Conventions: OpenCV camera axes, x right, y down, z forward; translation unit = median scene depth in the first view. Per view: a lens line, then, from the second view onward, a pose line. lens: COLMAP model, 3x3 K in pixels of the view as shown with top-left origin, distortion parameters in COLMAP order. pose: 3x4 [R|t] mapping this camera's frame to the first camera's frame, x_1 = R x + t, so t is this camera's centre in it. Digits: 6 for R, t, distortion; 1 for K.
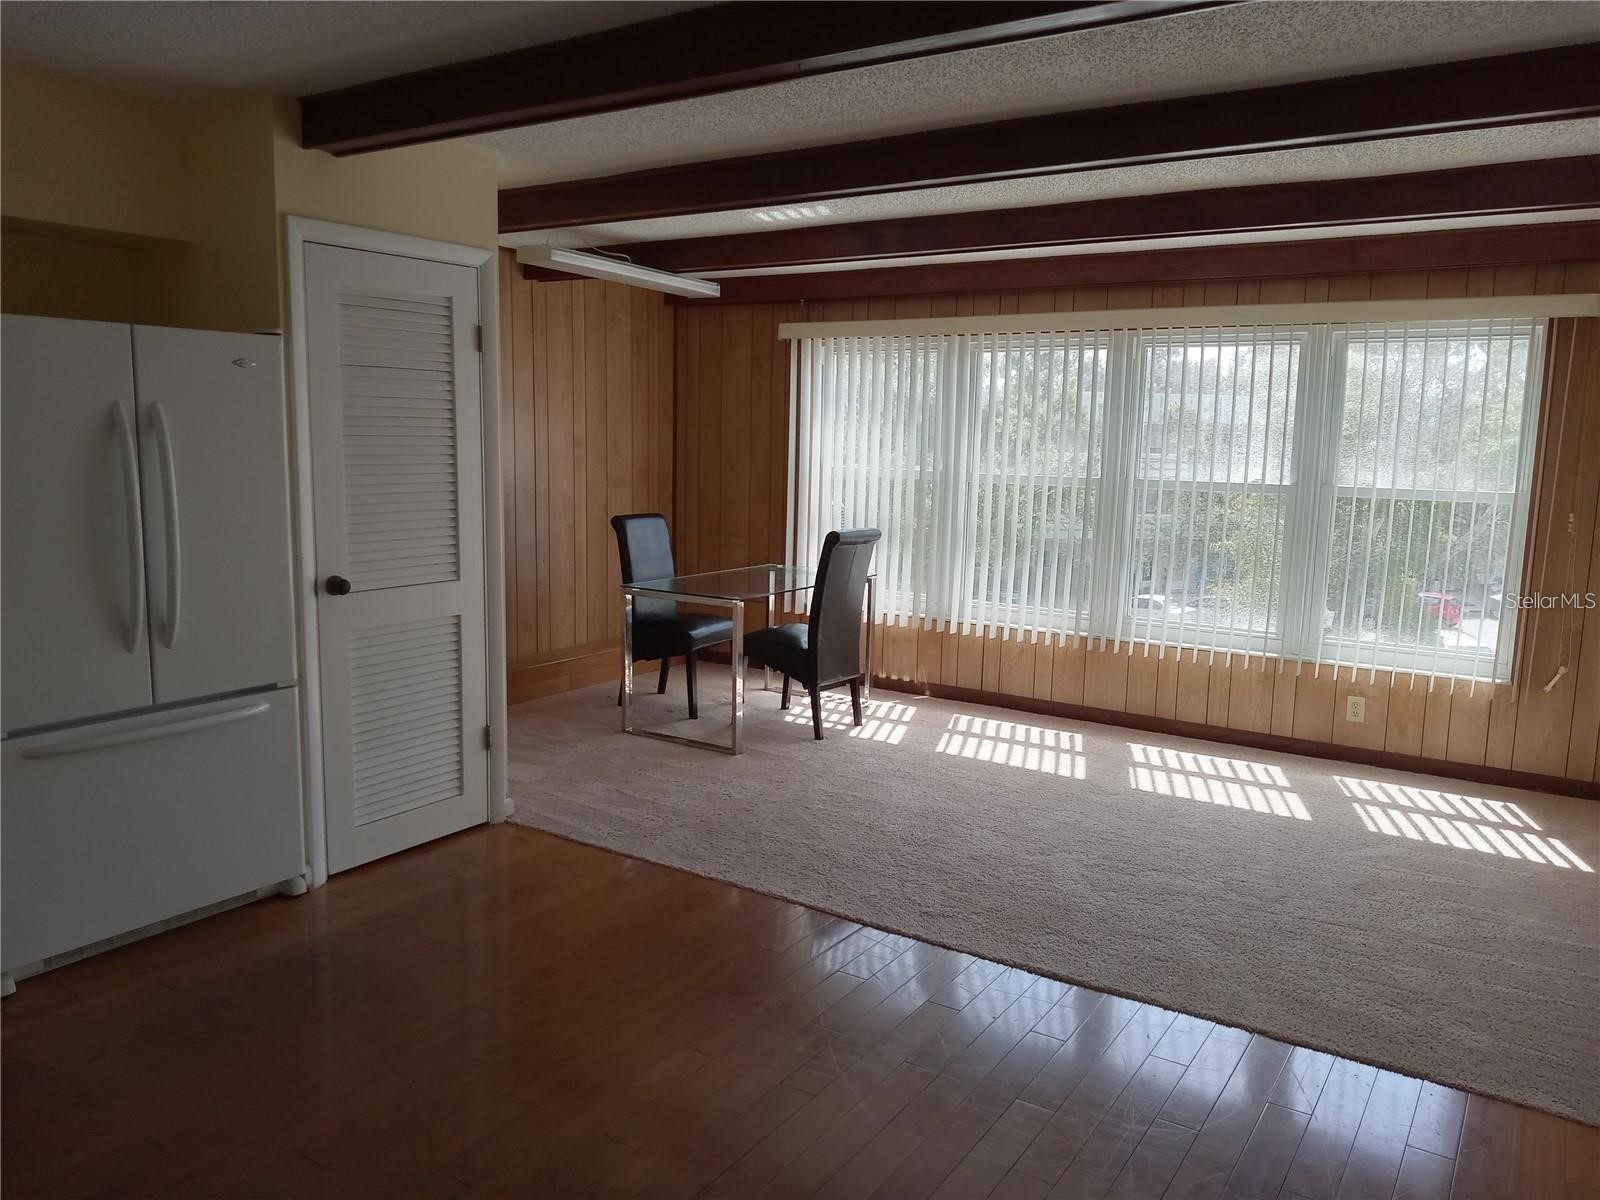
lens RADIAL K [[1188.4, 0, 800.0], [0, 1188.4, 600.0], [0, 0, 1]] dist [0.000874, -0.002298]
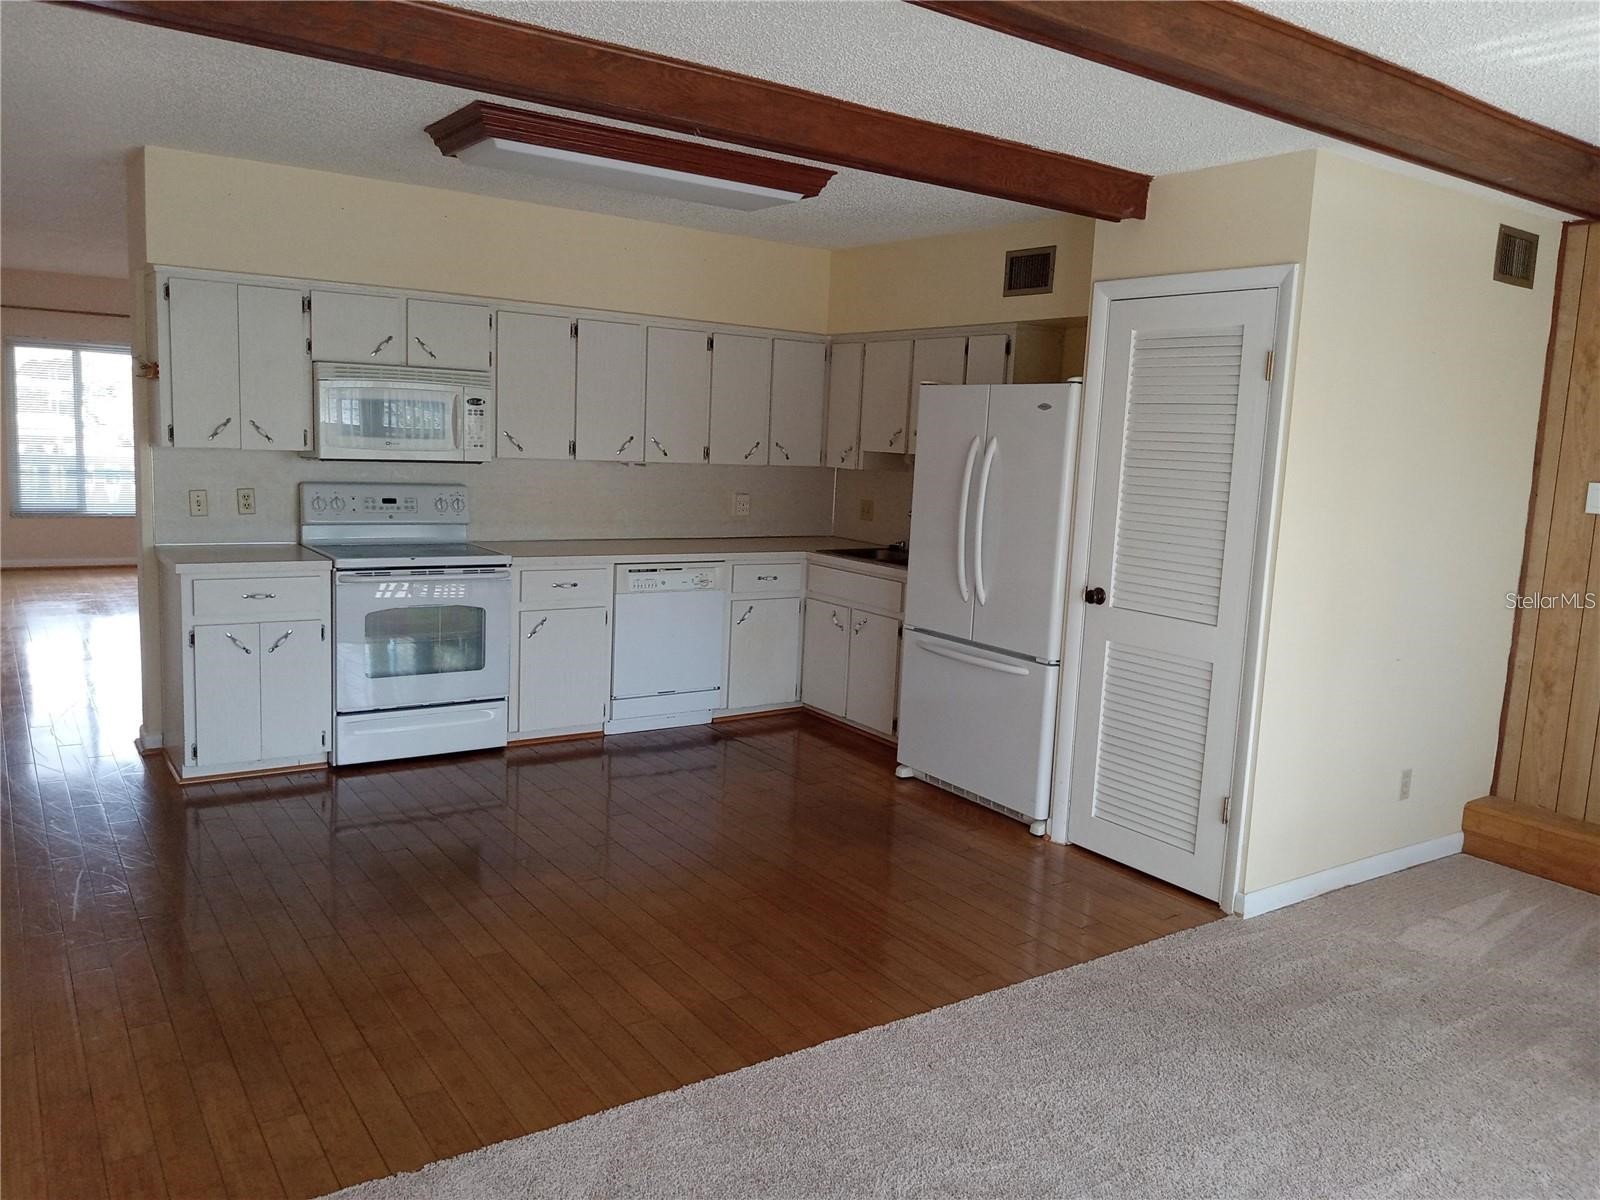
lens RADIAL K [[1180.5, 0, 800.0], [0, 1180.5, 600.0], [0, 0, 1]] dist [0.029338, -0.052621]
pose [[-0.375570, 0.092589, -0.922158, 0.751319], [-0.187472, 0.966839, 0.173427, -0.148580], [0.907635, 0.238013, -0.345758, 1.108839]]
